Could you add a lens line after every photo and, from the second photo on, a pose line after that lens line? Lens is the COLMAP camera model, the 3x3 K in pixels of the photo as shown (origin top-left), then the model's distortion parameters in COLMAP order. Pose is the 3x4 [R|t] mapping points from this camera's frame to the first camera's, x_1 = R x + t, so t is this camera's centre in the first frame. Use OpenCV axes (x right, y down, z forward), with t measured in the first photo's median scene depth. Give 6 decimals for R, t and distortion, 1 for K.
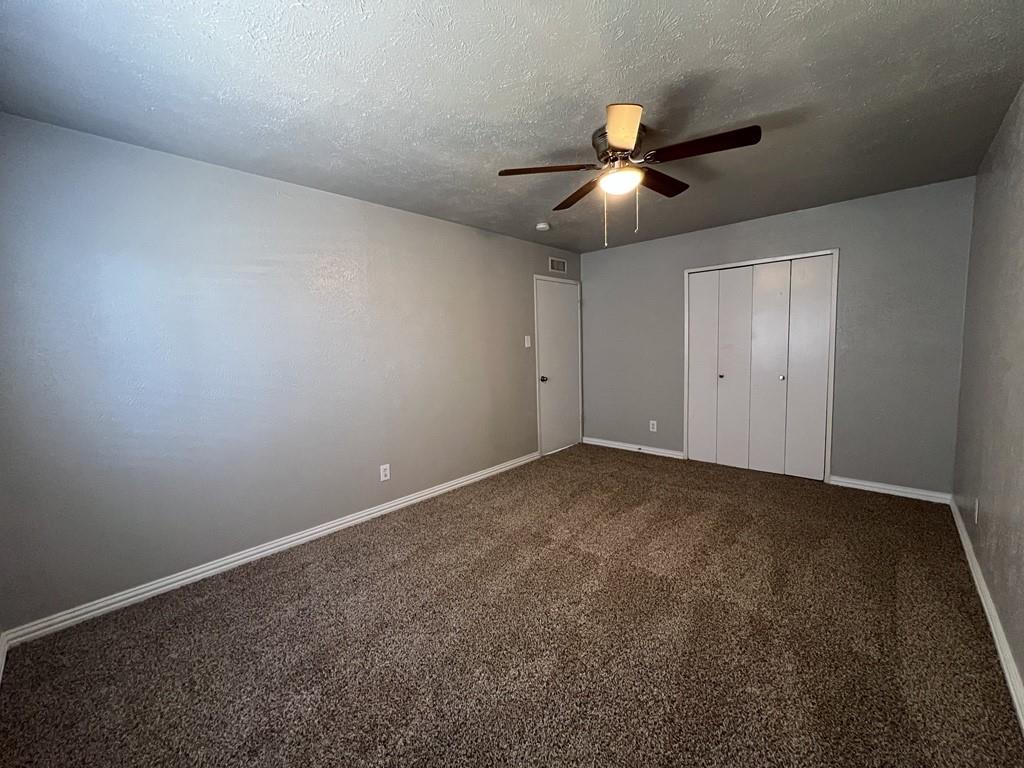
lens RADIAL K [[409.7, 0, 509.7], [0, 409.7, 382.7], [0, 0, 1]] dist [-0.001313, 0.000357]
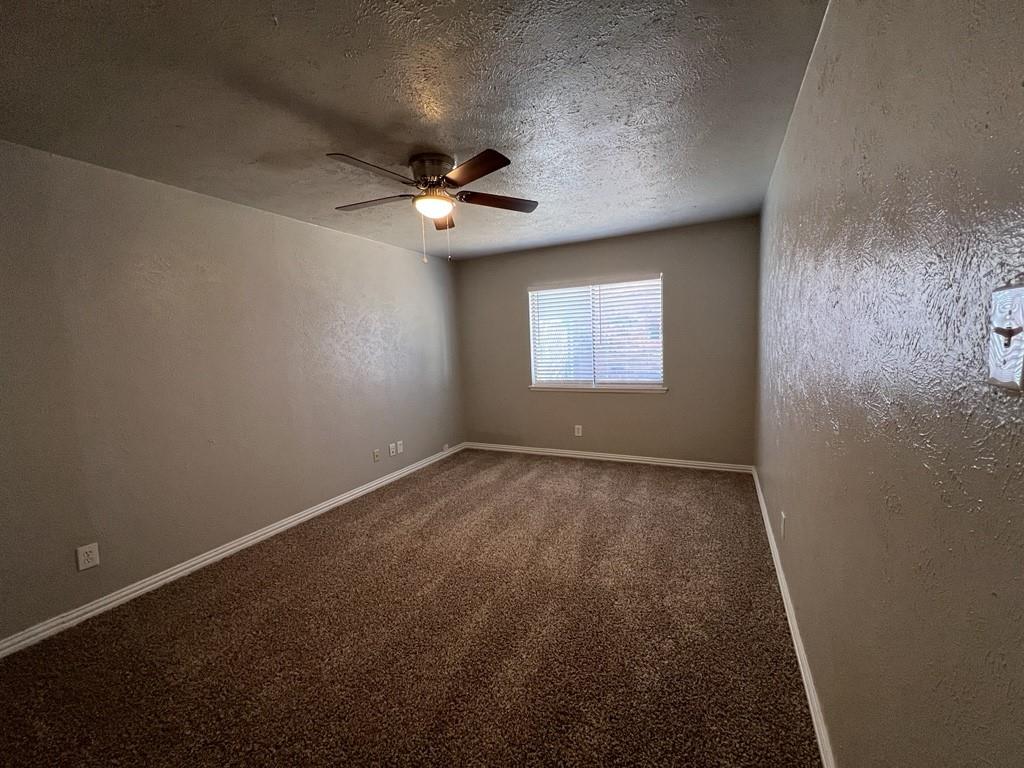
lens RADIAL K [[409.7, 0, 509.7], [0, 409.7, 382.7], [0, 0, 1]] dist [-0.001313, 0.000357]
pose [[0.950213, -0.032450, 0.309905, -0.200969], [0.040324, 0.999005, -0.019035, 0.024175], [-0.308979, 0.030584, 0.950577, -0.227603]]
